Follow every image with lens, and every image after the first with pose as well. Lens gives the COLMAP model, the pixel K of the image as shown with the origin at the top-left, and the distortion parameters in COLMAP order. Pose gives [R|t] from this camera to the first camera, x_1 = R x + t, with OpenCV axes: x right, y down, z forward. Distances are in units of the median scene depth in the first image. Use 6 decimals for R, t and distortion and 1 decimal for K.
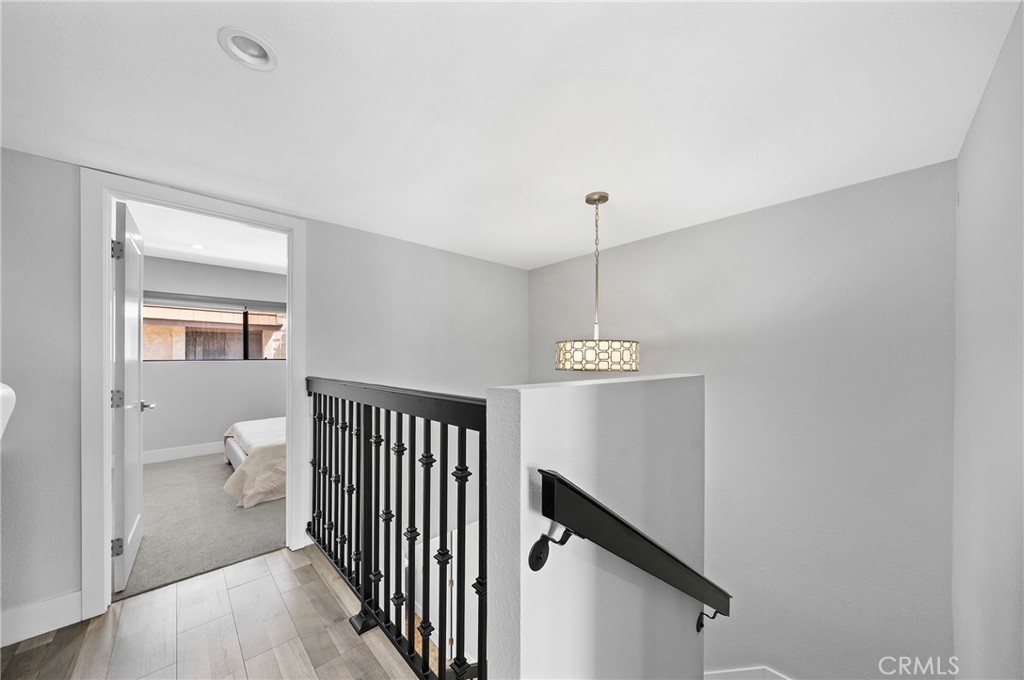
lens RADIAL K [[345.1, 0, 500.0], [0, 345.1, 360.9], [0, 0, 1]] dist [-0.000684, -0.000034]
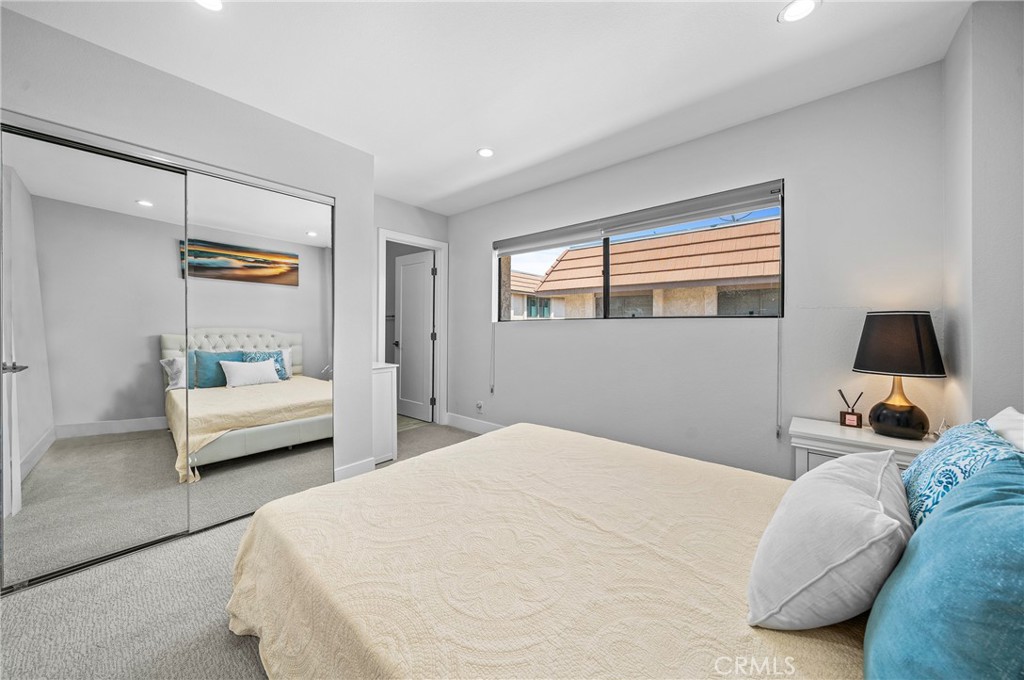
lens RADIAL K [[345.7, 0, 478.5], [0, 345.7, 333.0], [0, 0, 1]] dist [-0.009495, -0.000035]
pose [[0.058648, 0.025603, -0.997950, -0.162031], [-0.010829, 0.999629, 0.025010, 0.010064], [0.998220, 0.009340, 0.058903, 0.847255]]
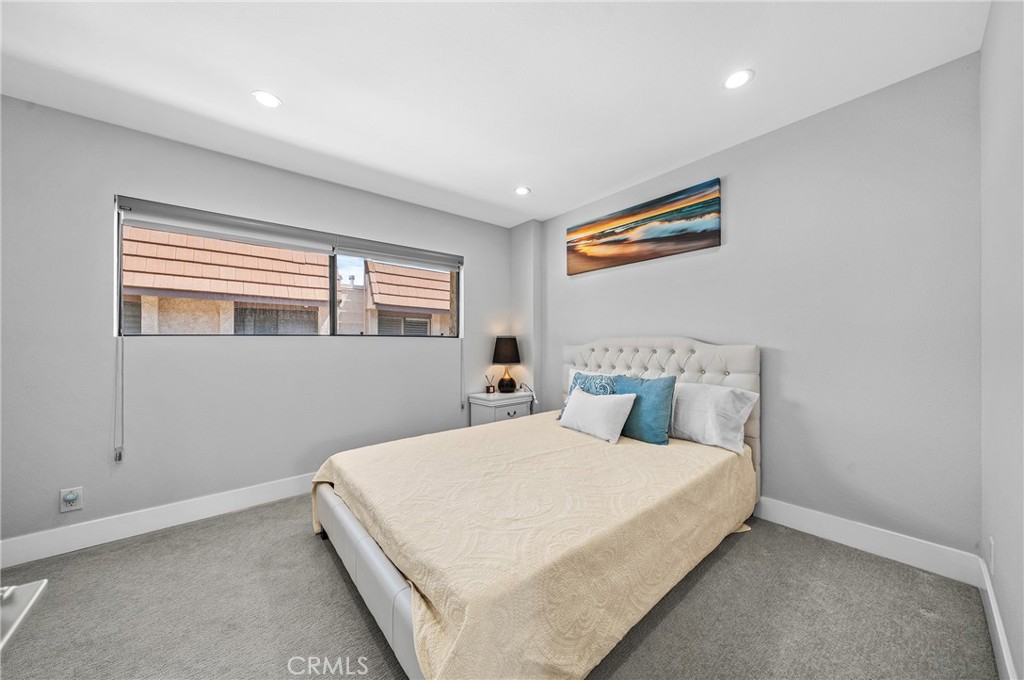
lens RADIAL K [[352.0, 0, 512.4], [0, 352.0, 352.0], [0, 0, 1]] dist [-0.001475, -0.000108]
pose [[0.997713, 0.006214, -0.067303, -0.438009], [-0.005250, 0.999881, 0.014501, 0.016168], [0.067386, -0.014114, 0.997627, 0.466716]]
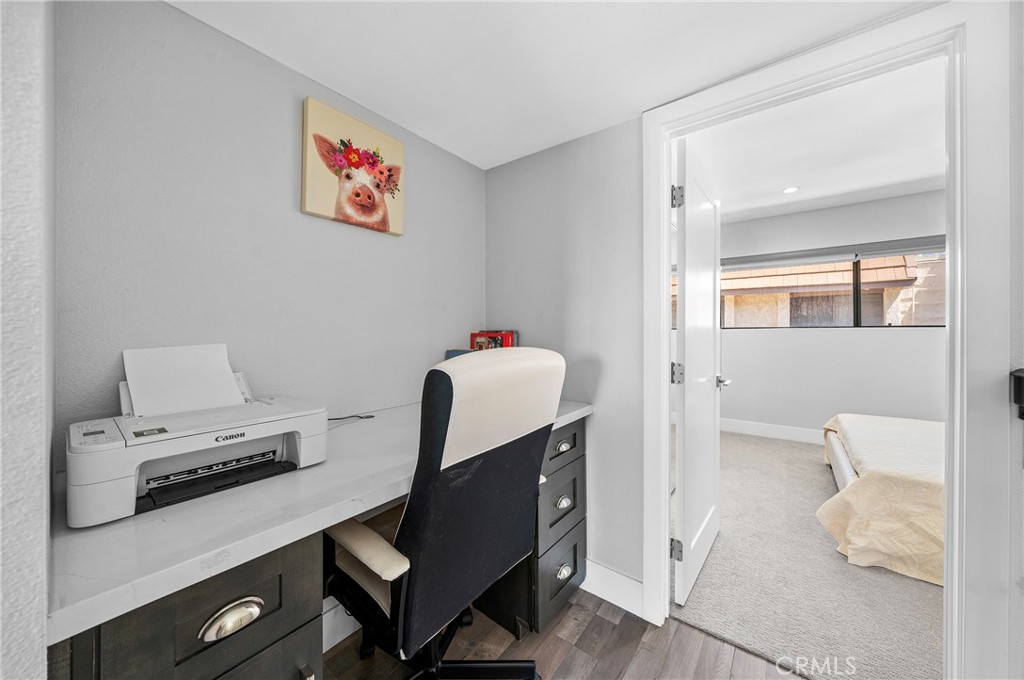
lens RADIAL K [[354.5, 0, 510.7], [0, 354.5, 325.5], [0, 0, 1]] dist [-0.007372, -0.000232]
pose [[0.151686, -0.005094, -0.988416, -0.128355], [-0.002692, 0.999981, -0.005567, -0.000578], [0.988425, 0.003505, 0.151670, 0.186821]]
